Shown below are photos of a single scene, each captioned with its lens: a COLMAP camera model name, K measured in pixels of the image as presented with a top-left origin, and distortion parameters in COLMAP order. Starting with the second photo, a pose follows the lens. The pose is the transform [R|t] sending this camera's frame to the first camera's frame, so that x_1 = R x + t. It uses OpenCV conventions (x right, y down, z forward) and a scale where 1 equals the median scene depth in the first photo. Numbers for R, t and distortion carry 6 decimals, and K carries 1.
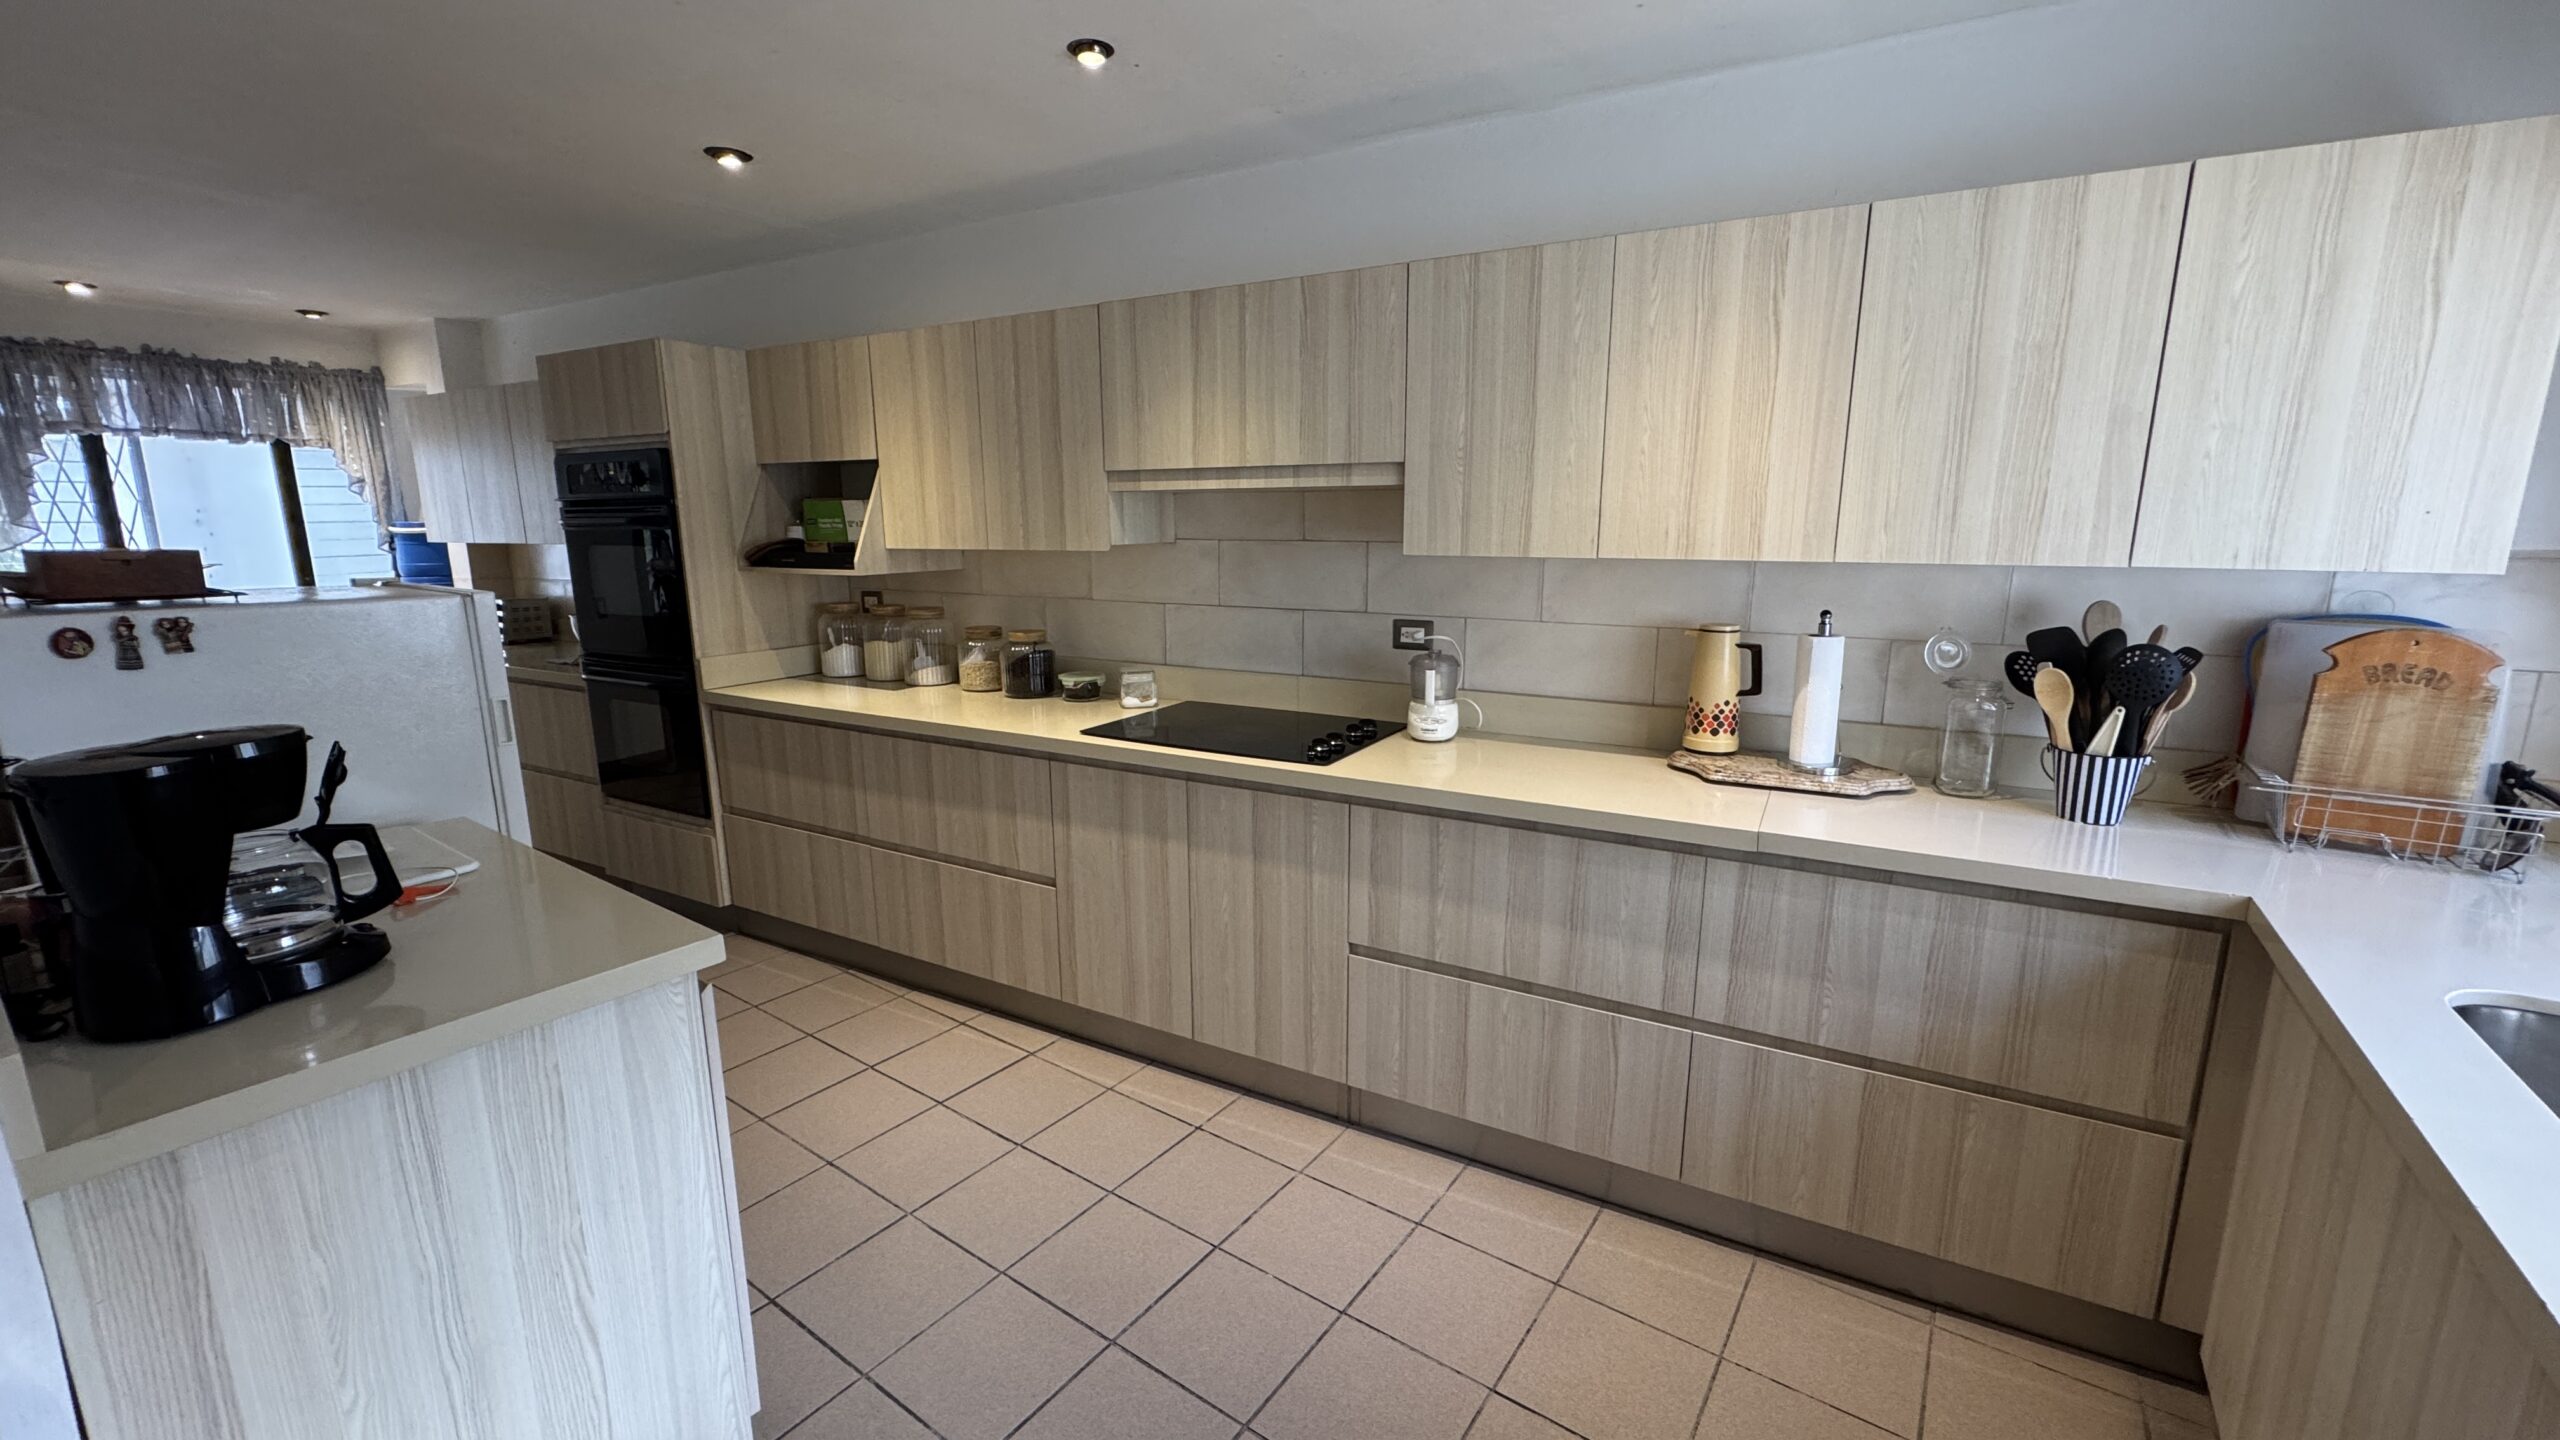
lens RADIAL K [[1015.8, 0, 1280.0], [0, 1015.8, 720.0], [0, 0, 1]] dist [-0.000948, -0.000034]
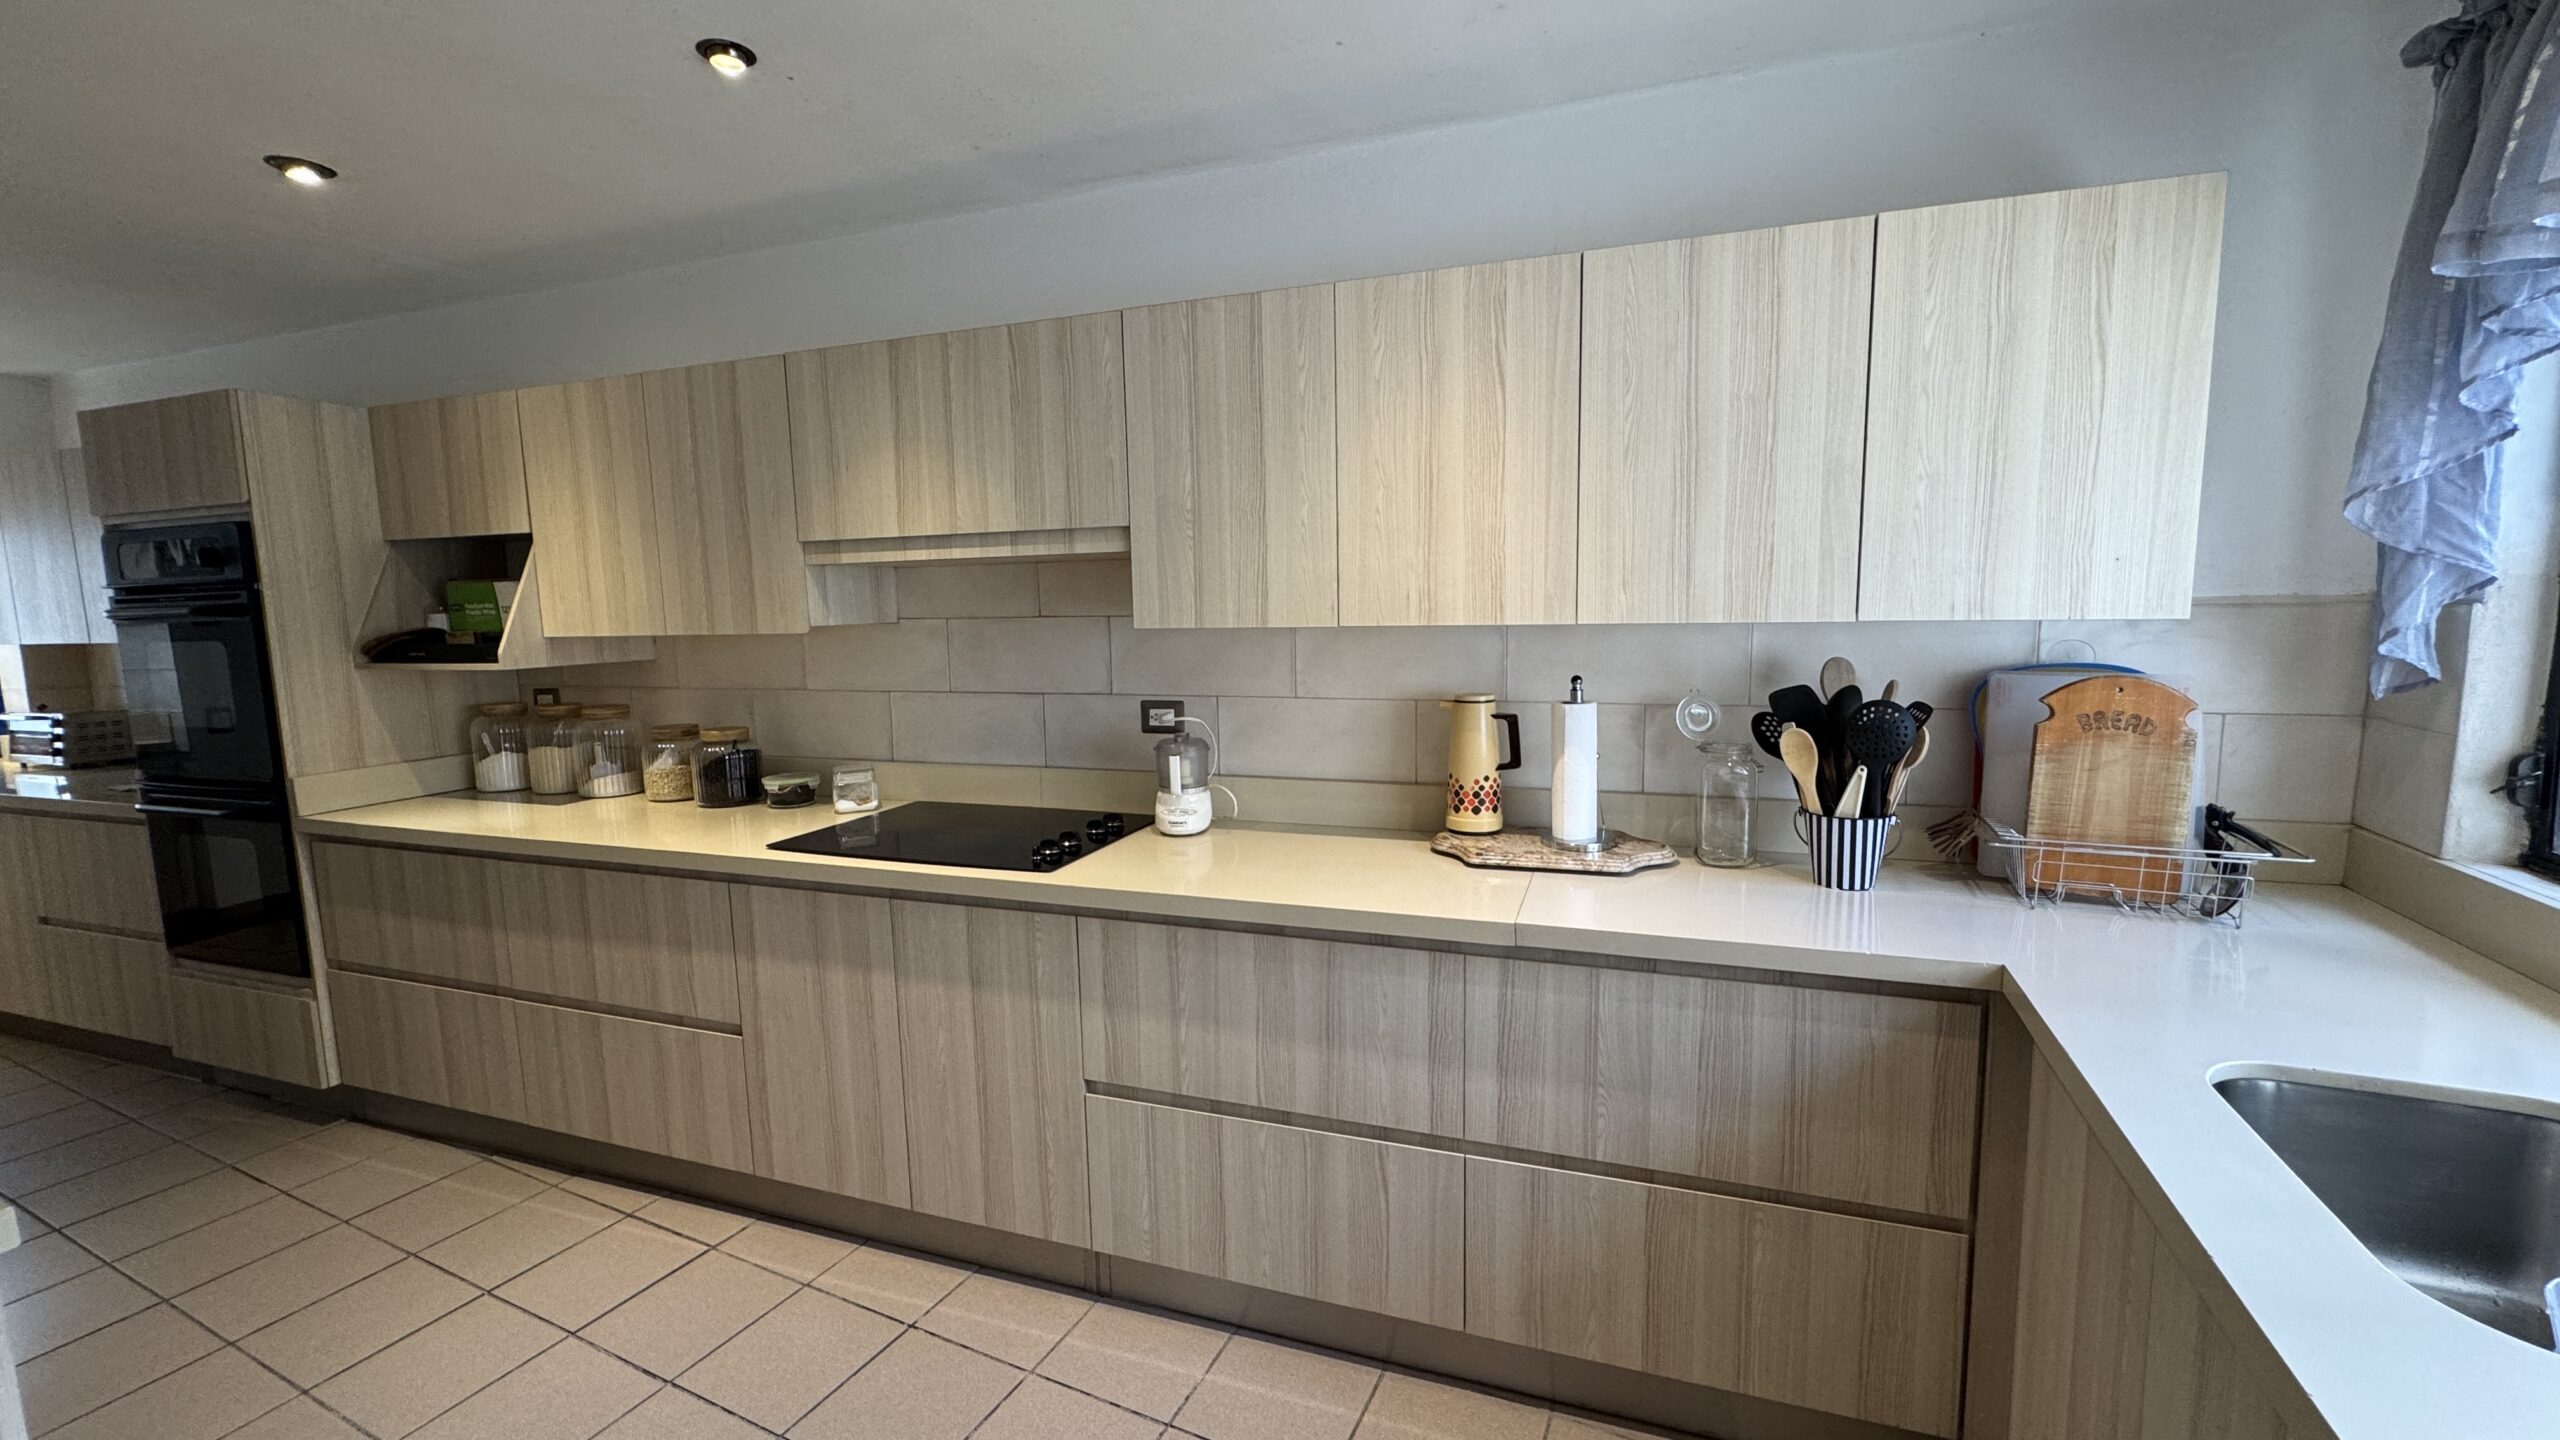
lens RADIAL K [[1015.8, 0, 1280.0], [0, 1015.8, 720.0], [0, 0, 1]] dist [-0.000948, -0.000034]
pose [[0.985447, -0.036774, 0.165957, 0.110240], [0.049950, 0.995861, -0.075932, -0.009357], [-0.162478, 0.083117, 0.983205, 0.122984]]
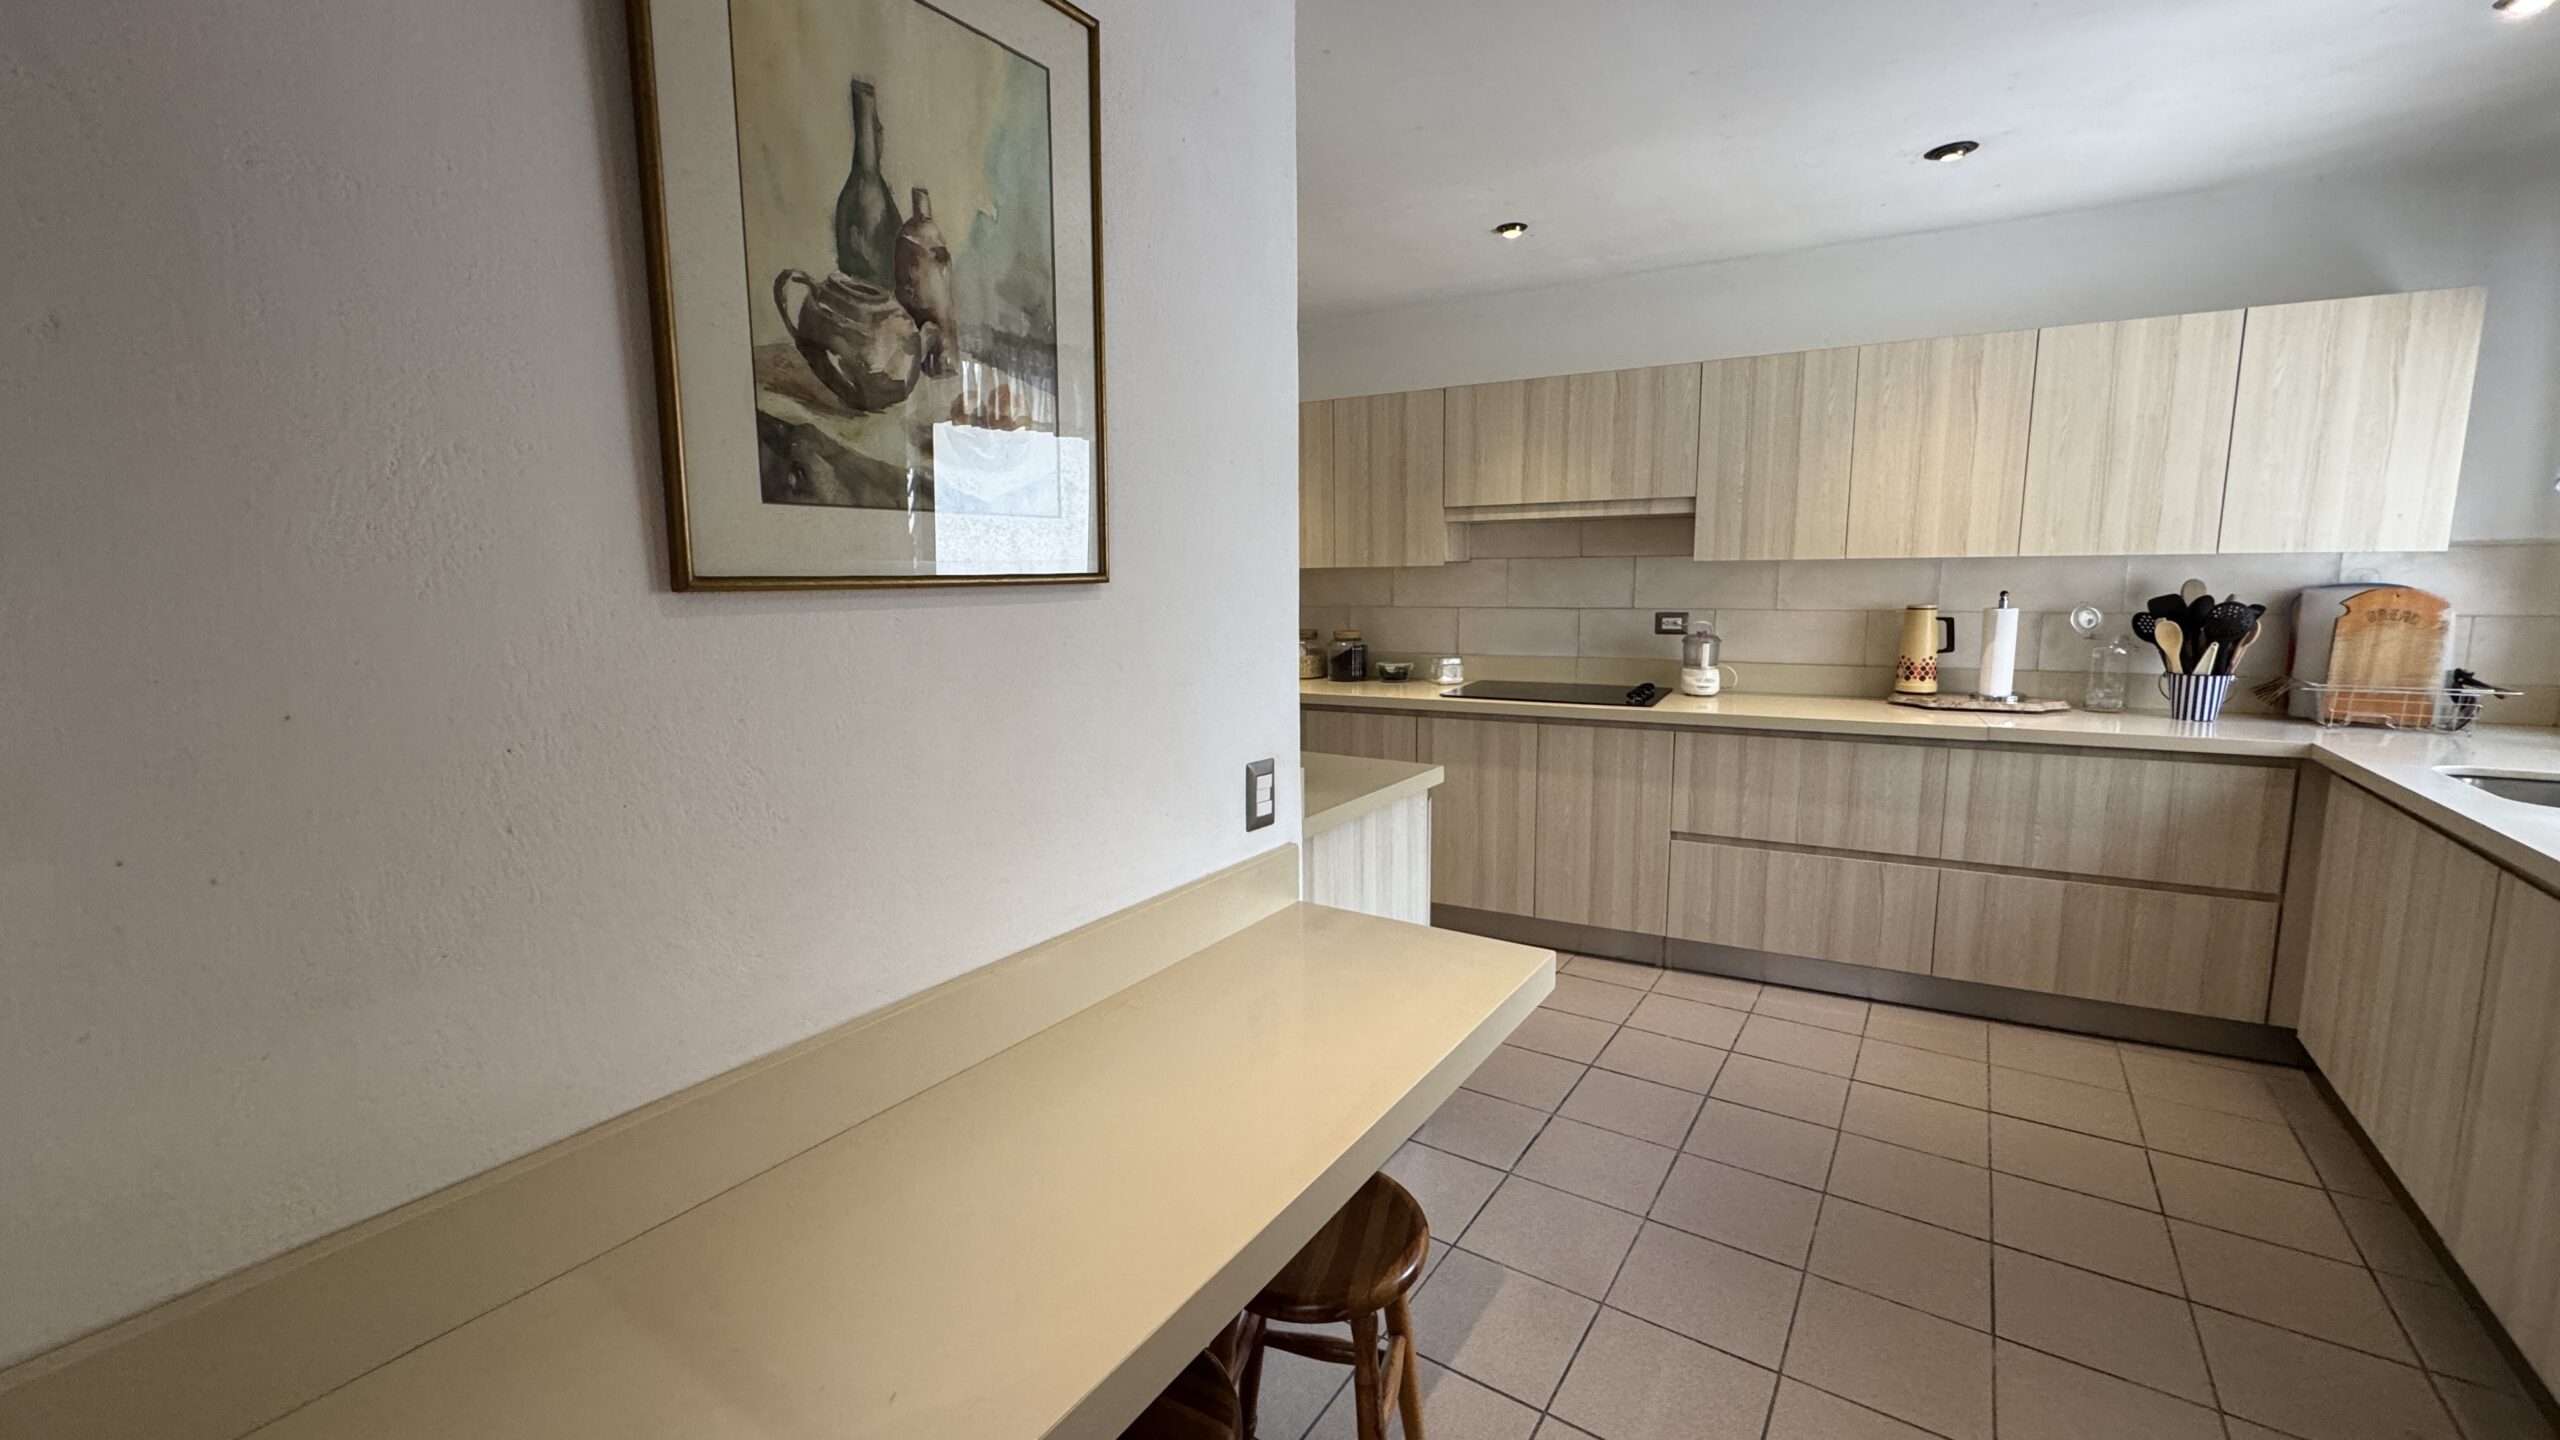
lens RADIAL K [[1015.8, 0, 1280.0], [0, 1015.8, 720.0], [0, 0, 1]] dist [-0.000948, -0.000034]
pose [[0.999715, -0.012931, 0.020053, -0.562361], [0.013955, 0.998560, -0.051801, 0.144682], [-0.019354, 0.052066, 0.998456, -0.461440]]
